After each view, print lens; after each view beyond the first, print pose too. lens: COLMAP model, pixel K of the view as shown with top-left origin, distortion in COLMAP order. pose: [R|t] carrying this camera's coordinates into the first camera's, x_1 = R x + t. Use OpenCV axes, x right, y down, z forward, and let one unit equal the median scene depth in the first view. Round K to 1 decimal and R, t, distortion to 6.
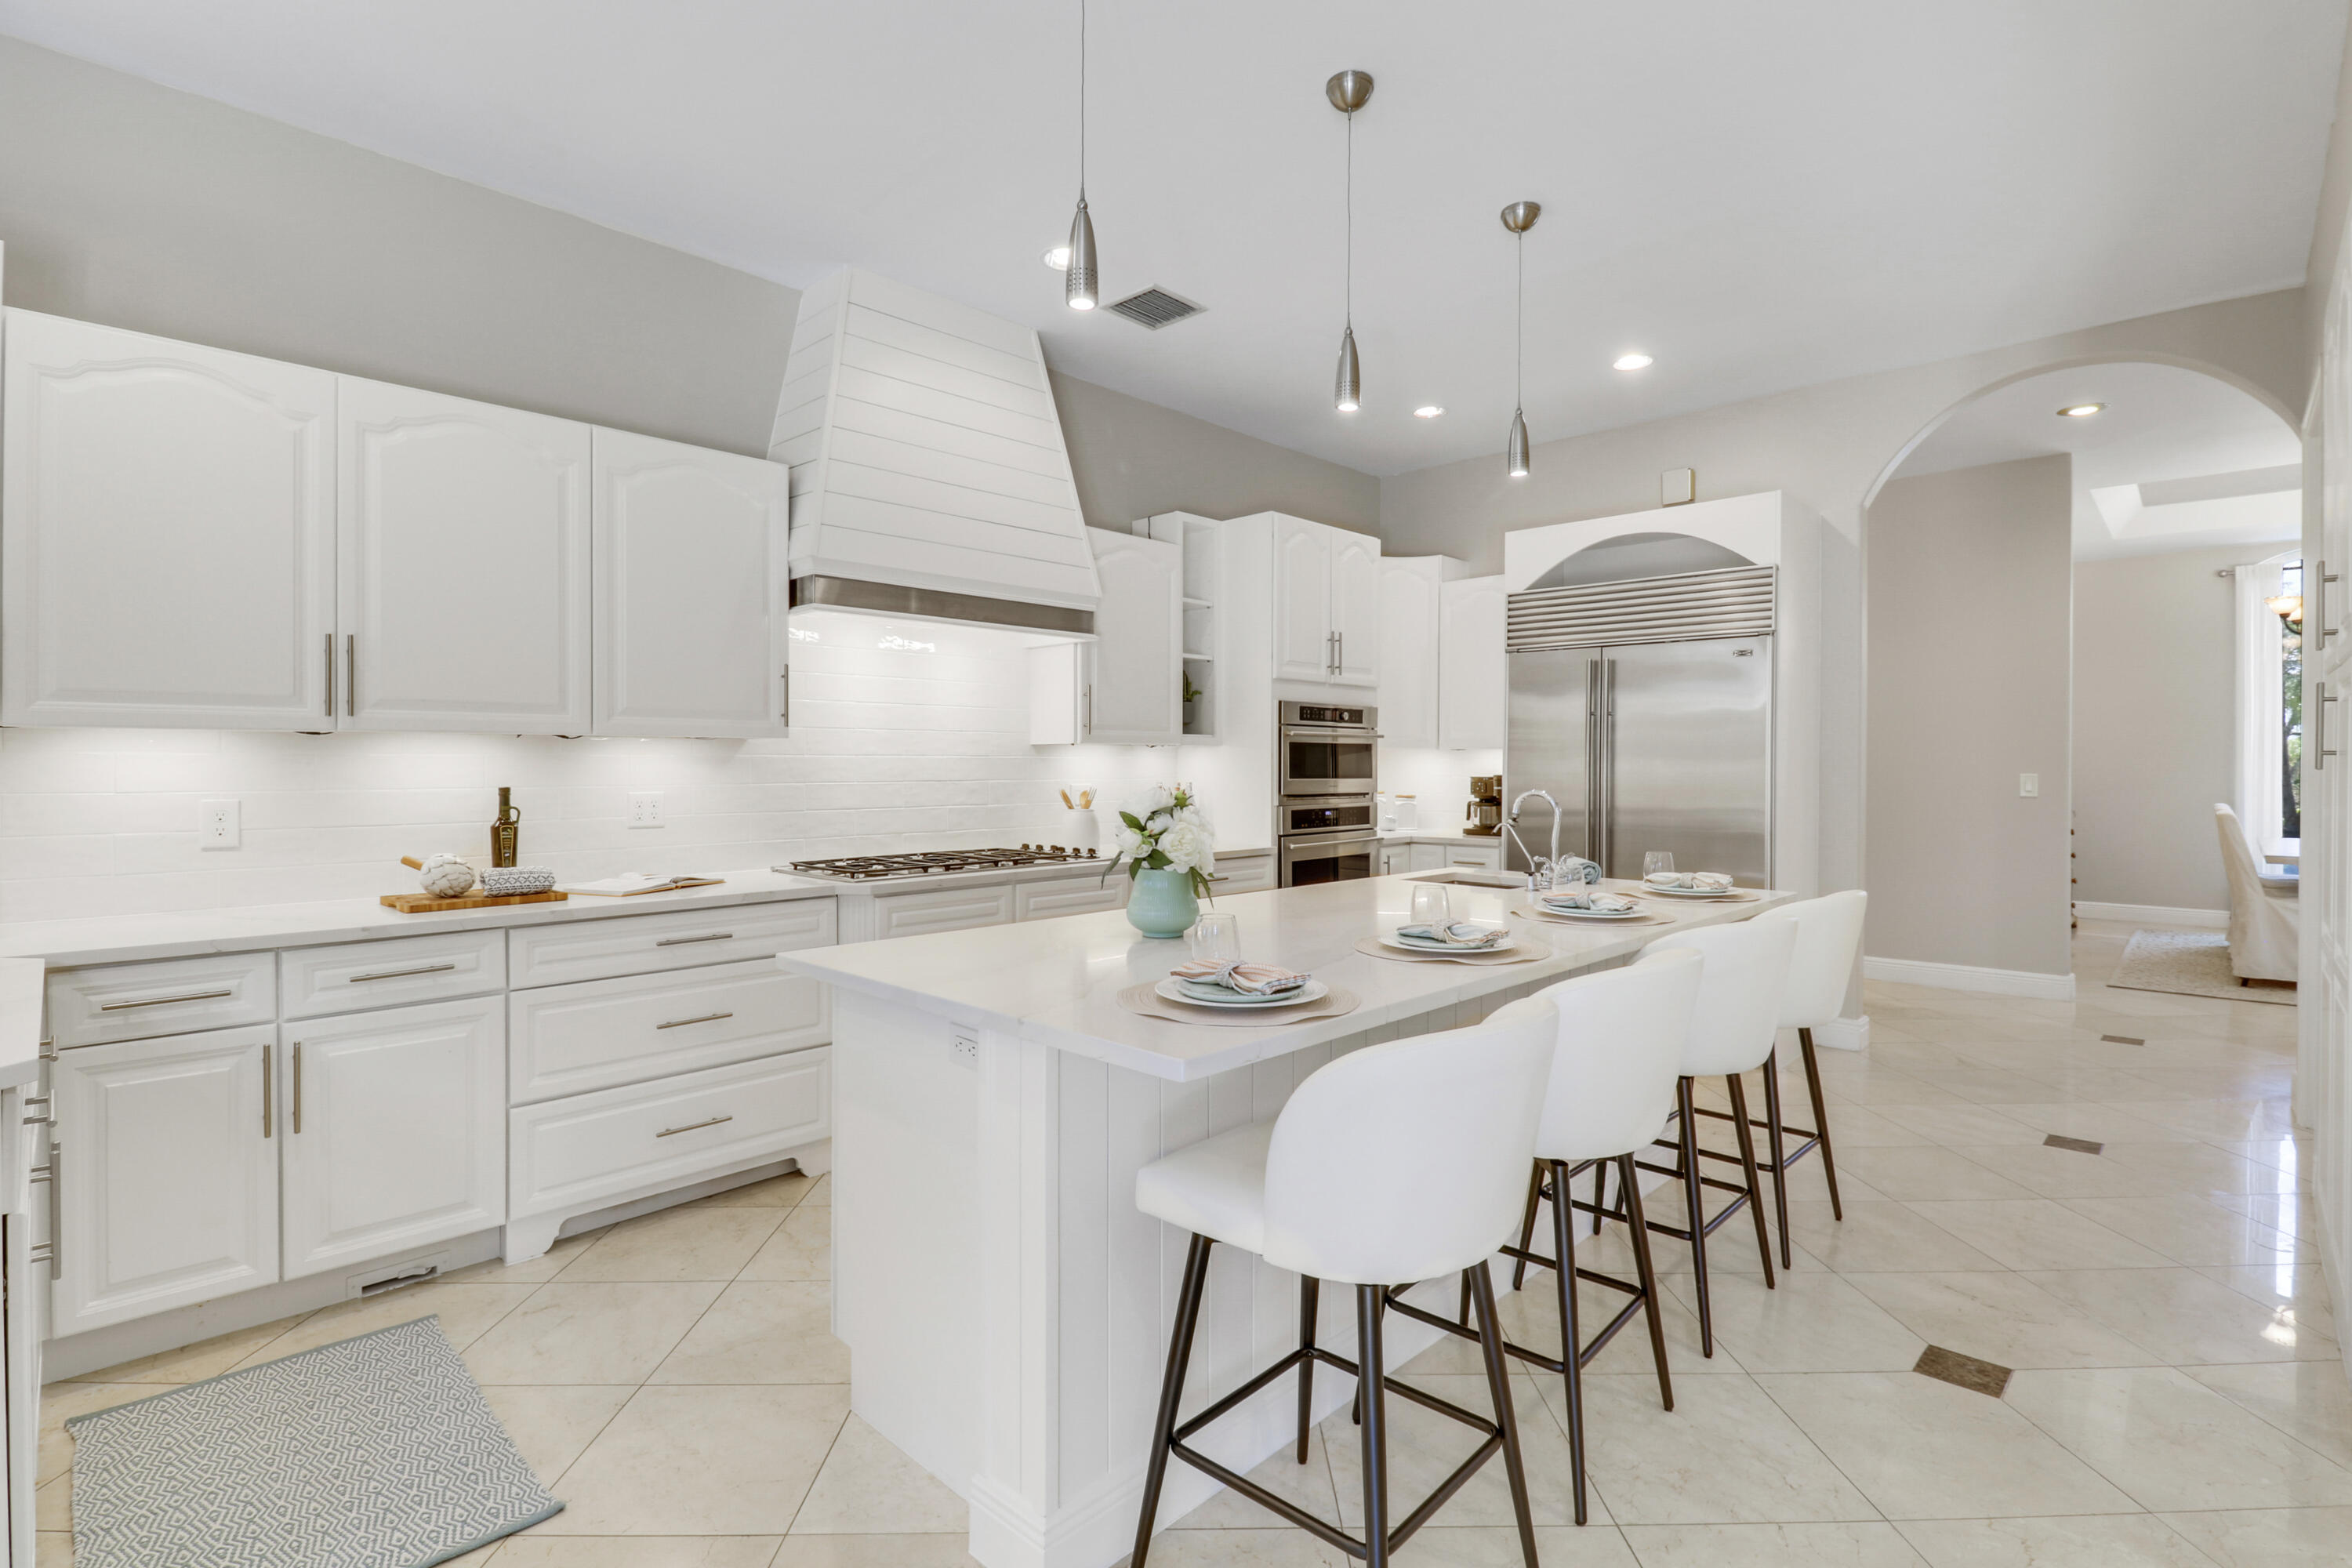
lens RADIAL K [[1112.2, 0, 1166.5], [0, 1112.2, 786.2], [0, 0, 1]] dist [-0.012854, -0.000722]
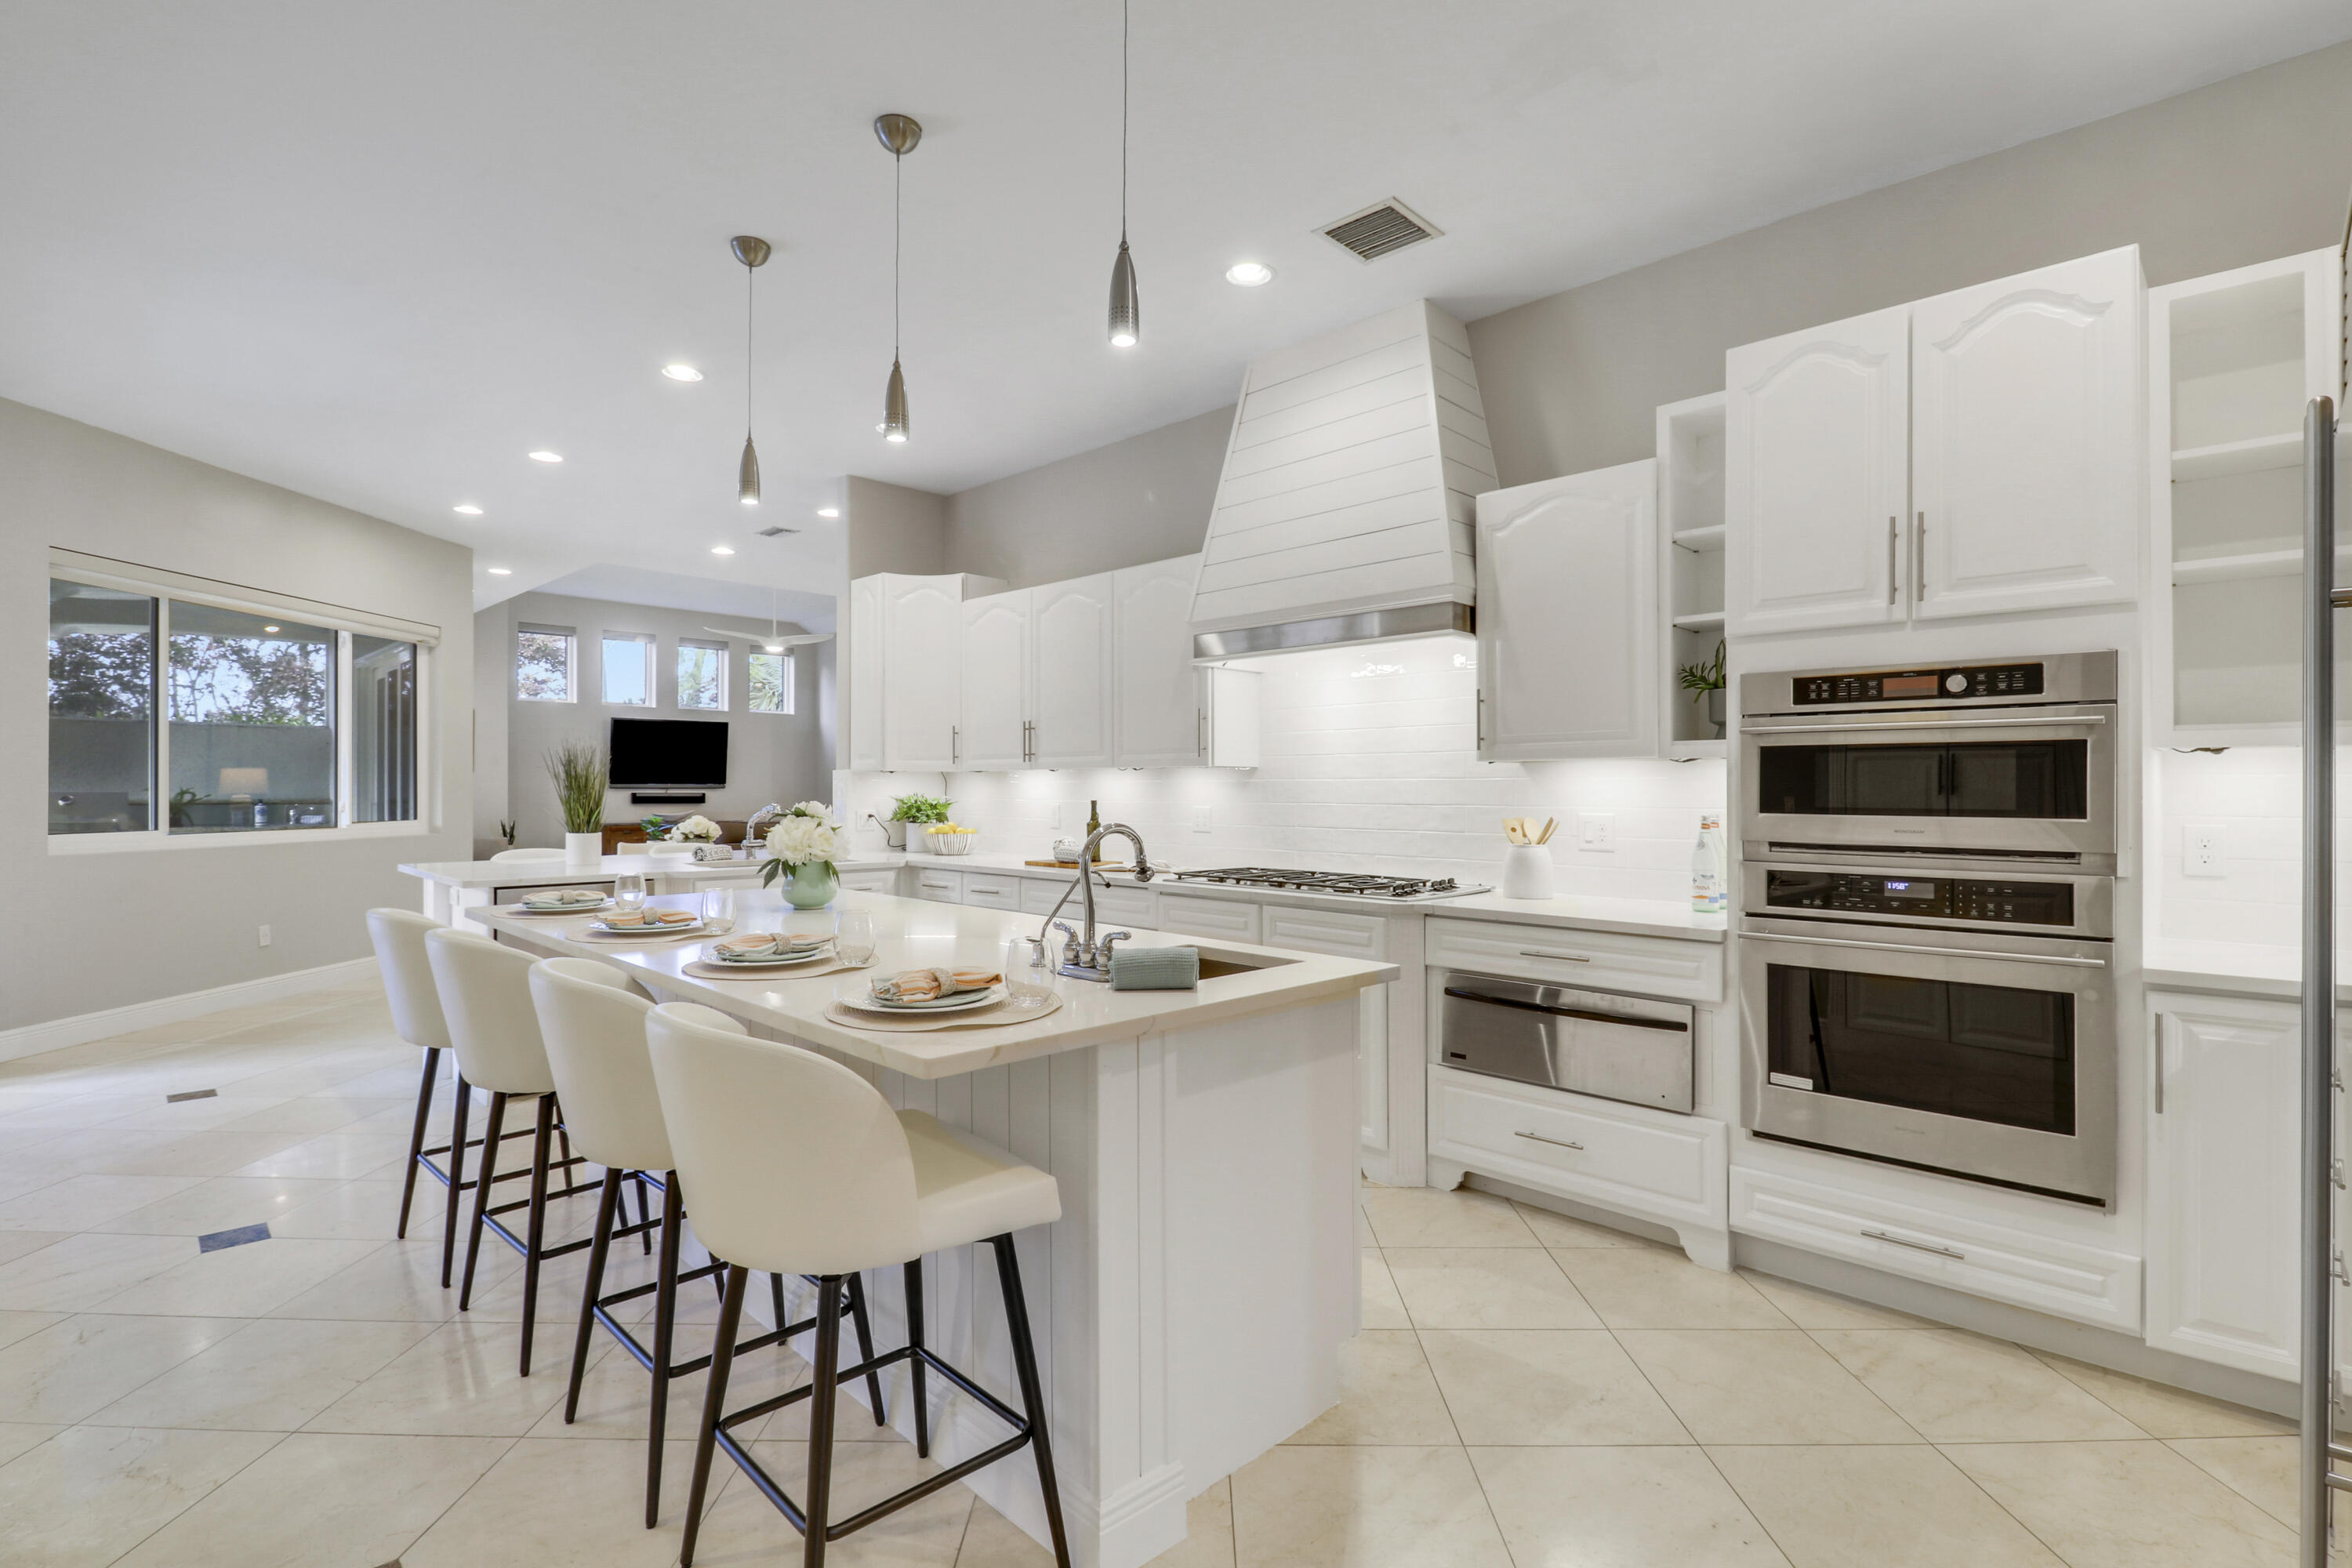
lens RADIAL K [[1112.2, 0, 1178.2], [0, 1112.2, 780.2], [0, 0, 1]] dist [-0.012854, -0.000722]
pose [[-0.022748, -0.010368, -0.999687, 0.644087], [-0.024744, 0.999646, -0.009805, -0.009895], [0.999435, 0.024513, -0.022996, 0.695406]]
